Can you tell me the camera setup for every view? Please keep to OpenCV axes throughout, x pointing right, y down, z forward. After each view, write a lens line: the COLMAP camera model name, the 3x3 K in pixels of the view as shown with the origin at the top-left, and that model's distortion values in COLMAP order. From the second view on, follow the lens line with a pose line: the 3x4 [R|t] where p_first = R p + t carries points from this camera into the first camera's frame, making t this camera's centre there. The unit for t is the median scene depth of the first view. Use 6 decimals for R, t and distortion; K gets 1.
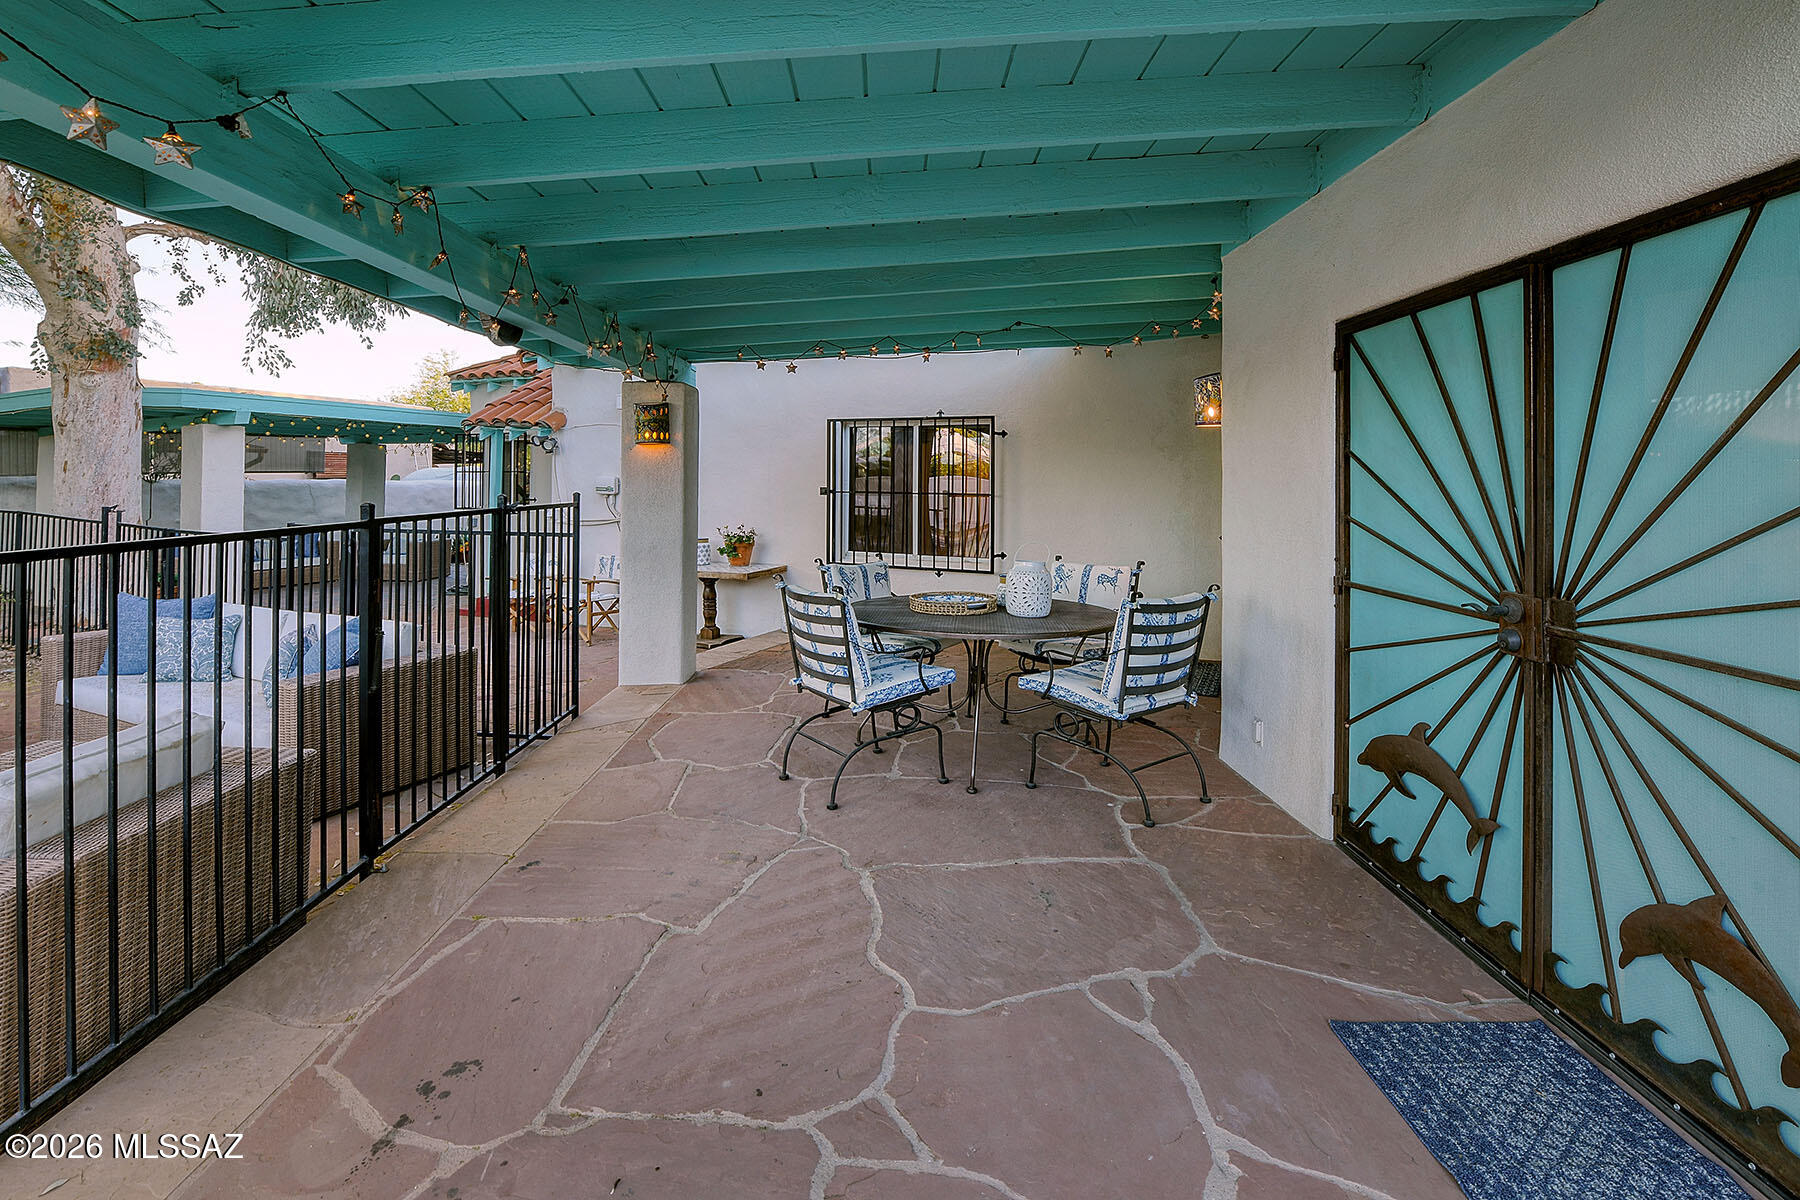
lens RADIAL K [[791.5, 0, 899.9], [0, 791.5, 573.6], [0, 0, 1]] dist [-0.014023, -0.001114]
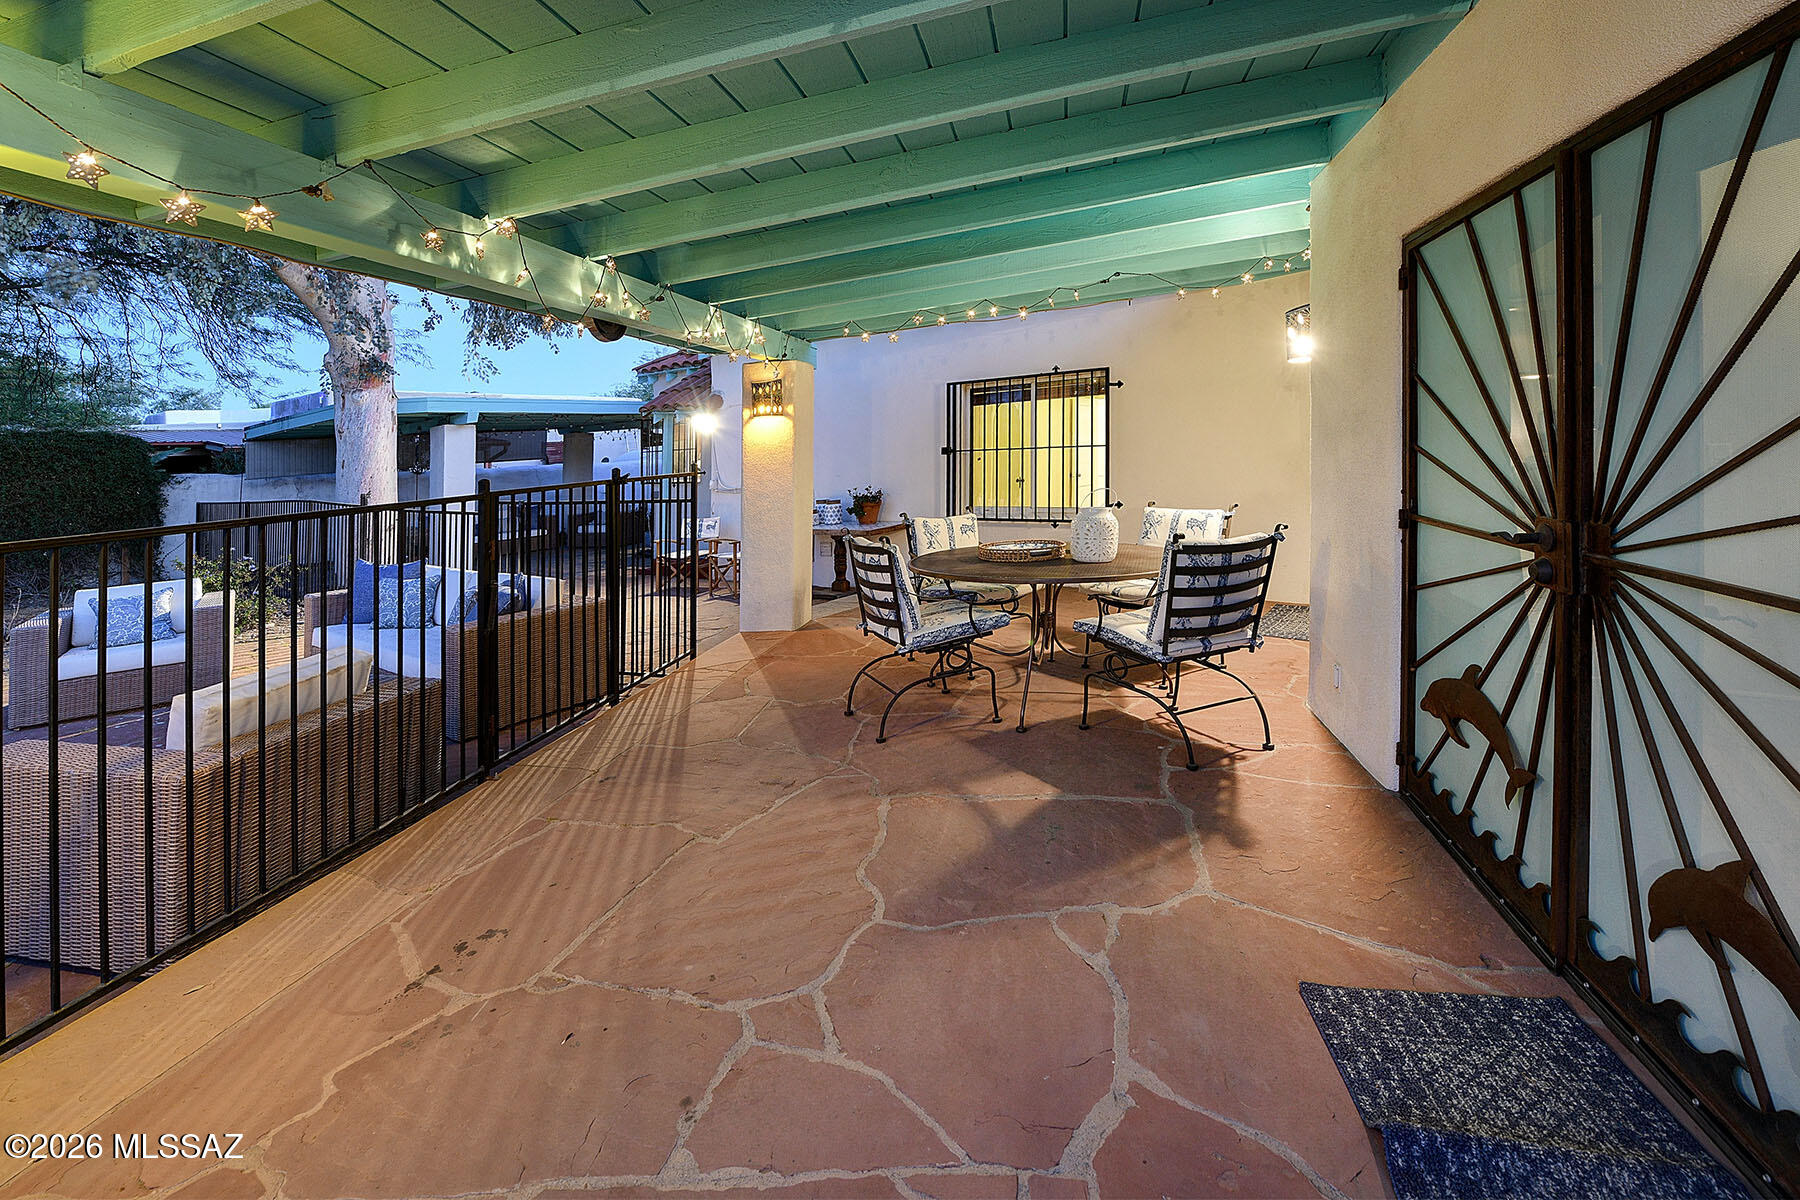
lens RADIAL K [[750.8, 0, 893.1], [0, 750.8, 528.9], [0, 0, 1]] dist [-0.016573, -0.000554]
pose [[0.974162, -0.033063, -0.223419, 0.162229], [0.032544, 0.999452, -0.006005, 0.011973], [0.223495, -0.001421, 0.974704, 0.003877]]
